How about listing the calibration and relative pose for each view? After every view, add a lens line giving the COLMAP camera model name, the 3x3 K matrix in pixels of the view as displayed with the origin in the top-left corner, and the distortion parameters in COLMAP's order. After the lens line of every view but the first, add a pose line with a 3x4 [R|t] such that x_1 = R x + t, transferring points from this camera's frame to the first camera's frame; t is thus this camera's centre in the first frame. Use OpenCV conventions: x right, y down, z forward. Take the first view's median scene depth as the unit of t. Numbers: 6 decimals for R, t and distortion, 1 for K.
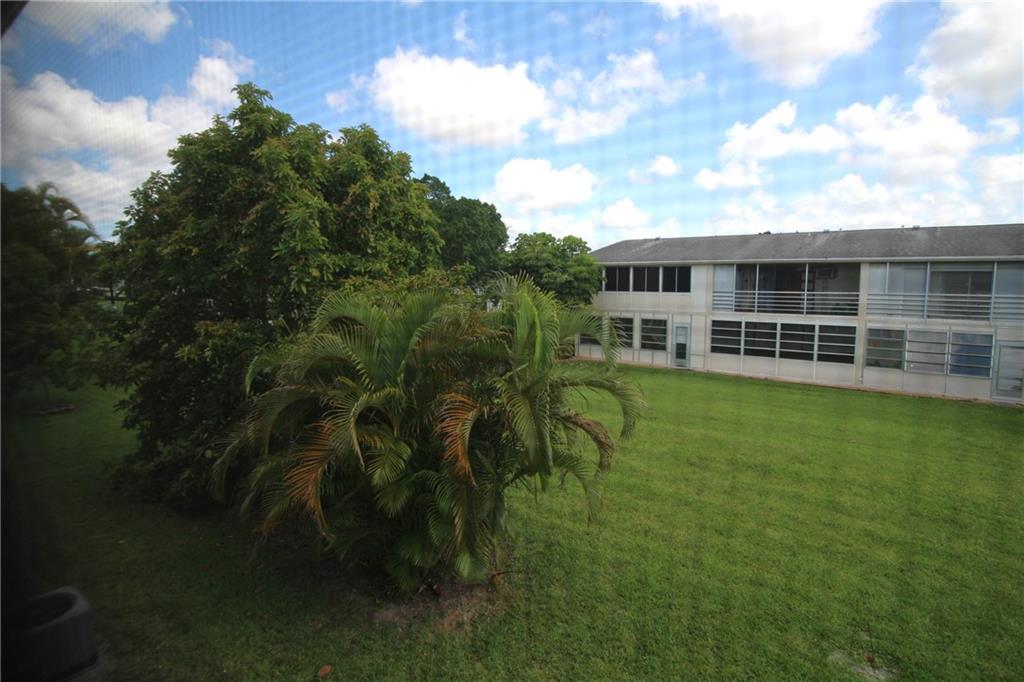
lens RADIAL K [[515.9, 0, 512.4], [0, 515.9, 320.6], [0, 0, 1]] dist [0.008273, -0.013643]
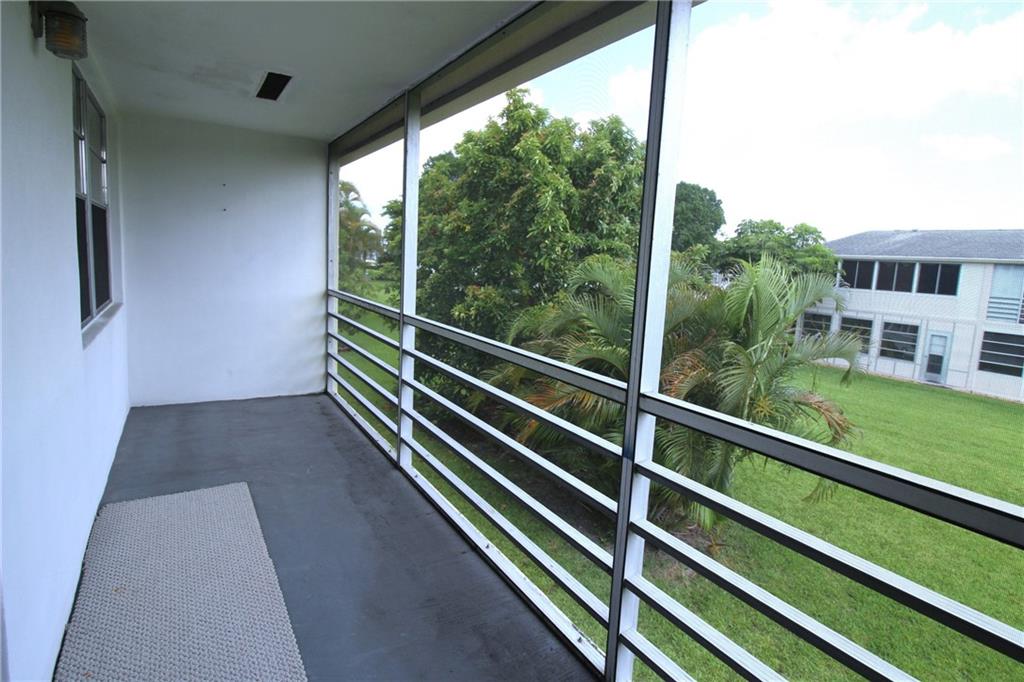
lens RADIAL K [[515.9, 0, 508.9], [0, 515.9, 319.6], [0, 0, 1]] dist [0.008273, -0.013643]
pose [[0.929430, 0.092613, -0.357186, -0.051452], [-0.082846, 0.995652, 0.042586, 0.015115], [0.359577, -0.009990, 0.933062, -0.076207]]
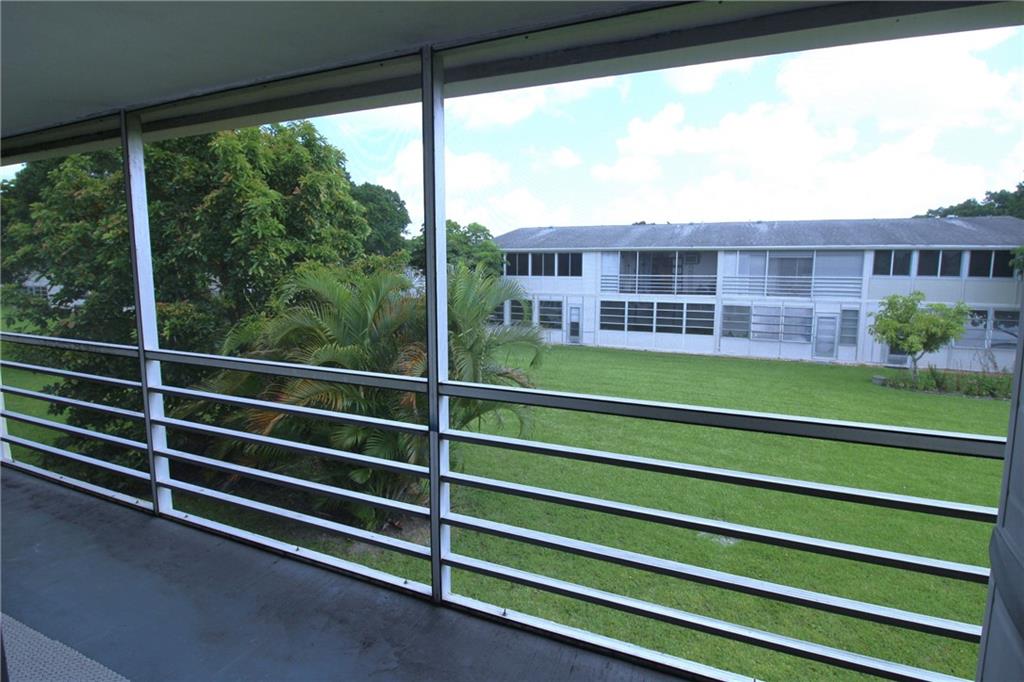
lens RADIAL K [[515.9, 0, 514.1], [0, 515.9, 321.2], [0, 0, 1]] dist [0.008273, -0.013643]
pose [[0.976792, -0.022657, 0.212987, -0.068905], [0.016600, 0.999407, 0.030181, 0.011546], [-0.213545, -0.025945, 0.976589, -0.109192]]
